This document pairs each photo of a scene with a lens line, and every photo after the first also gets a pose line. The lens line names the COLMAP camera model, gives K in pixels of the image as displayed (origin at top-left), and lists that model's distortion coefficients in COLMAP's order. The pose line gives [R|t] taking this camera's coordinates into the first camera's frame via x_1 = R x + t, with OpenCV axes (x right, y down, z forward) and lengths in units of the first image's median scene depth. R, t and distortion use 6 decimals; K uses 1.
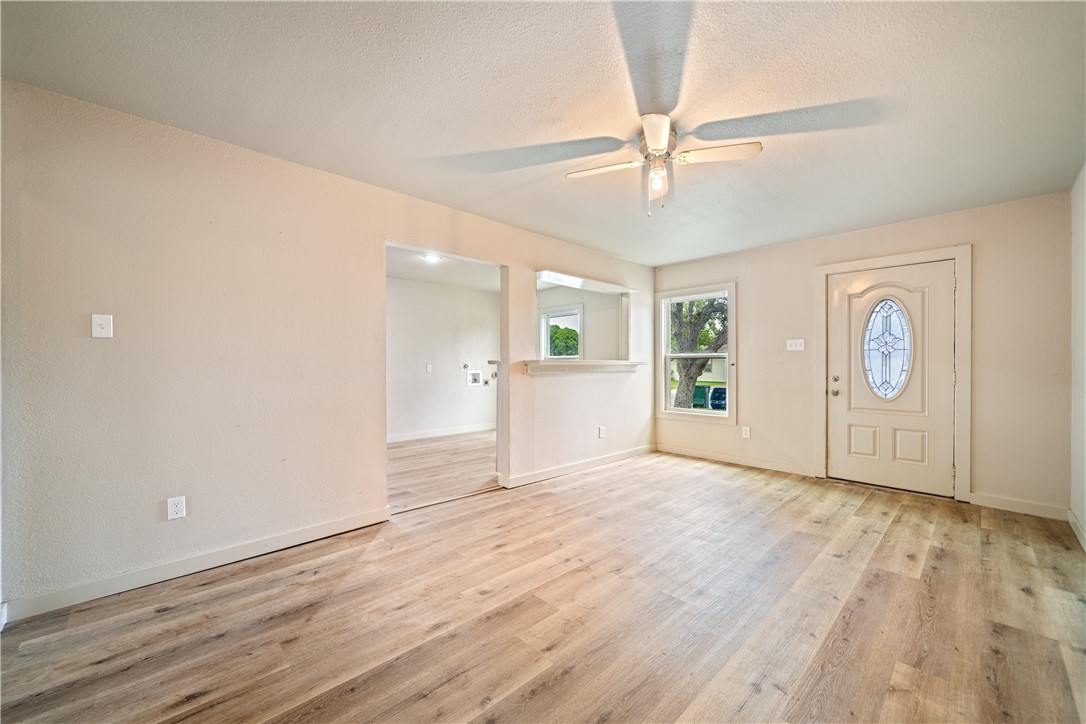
lens RADIAL K [[420.7, 0, 543.0], [0, 420.7, 362.0], [0, 0, 1]] dist [0.001096, 0.000151]
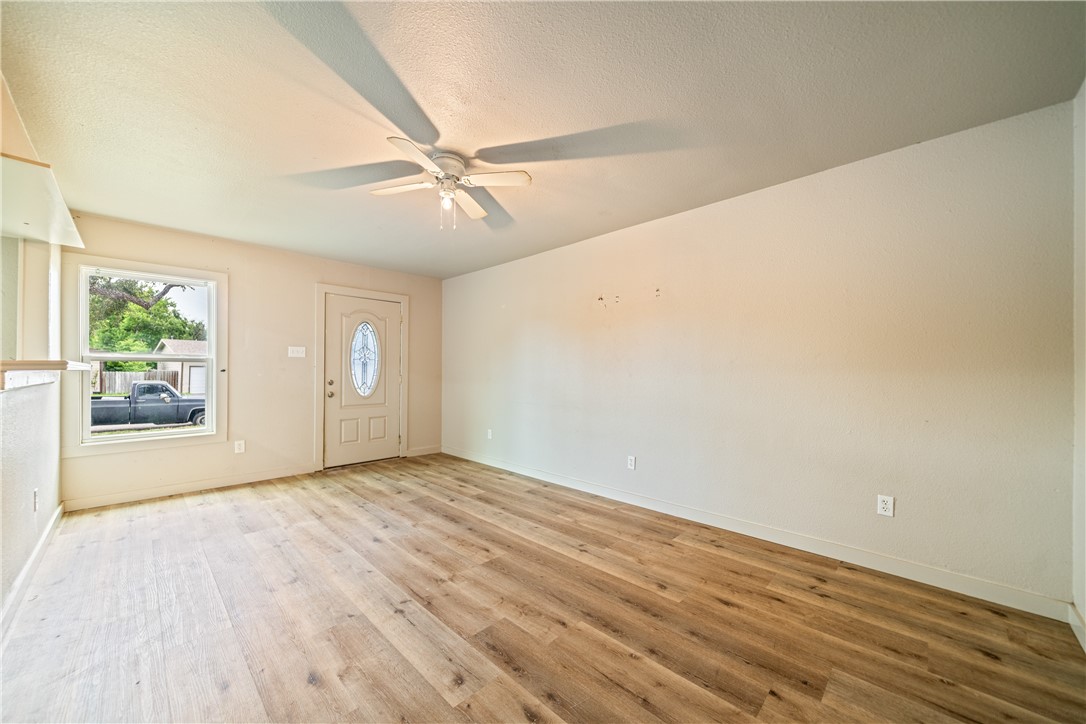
lens RADIAL K [[397.7, 0, 538.5], [0, 397.7, 372.5], [0, 0, 1]] dist [0.000081, 0.000002]
pose [[-0.028583, -0.005064, 0.999579, -0.543700], [-0.007088, 0.999963, 0.004863, 0.001967], [-0.999566, -0.006946, -0.028618, 0.572892]]
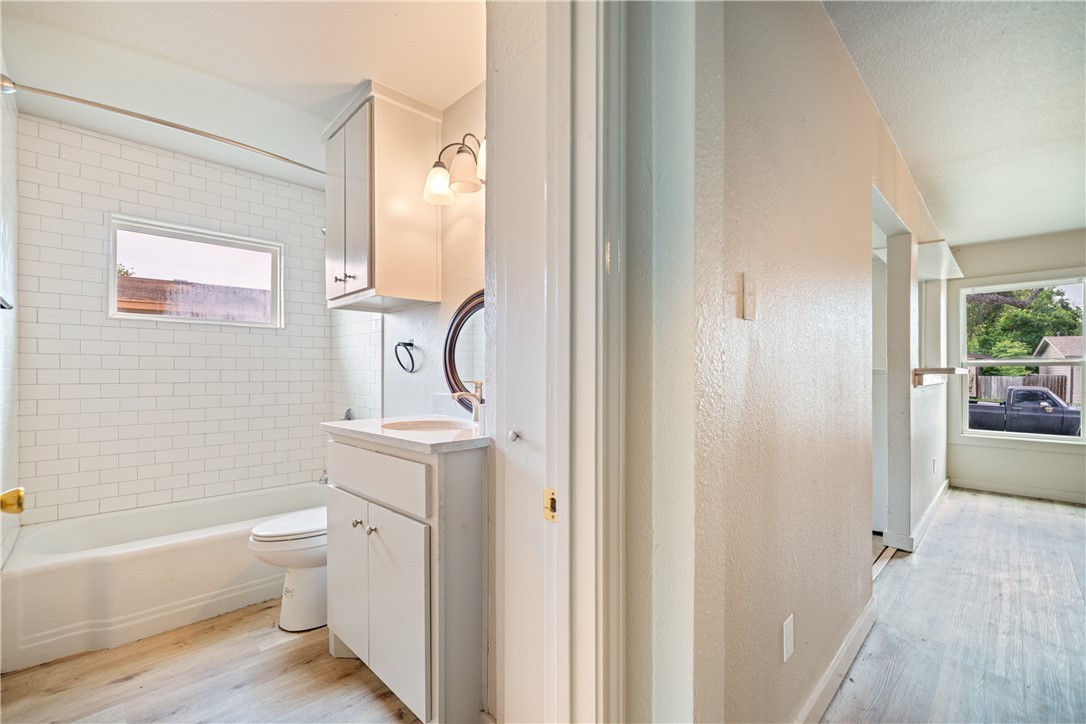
lens RADIAL K [[463.2, 0, 545.5], [0, 463.2, 370.0], [0, 0, 1]] dist [0.000249, 0.000007]
pose [[0.999870, 0.000658, 0.016130, -0.825315], [-0.000603, 0.999994, -0.003408, 0.001840], [-0.016132, 0.003398, 0.999864, 0.276358]]
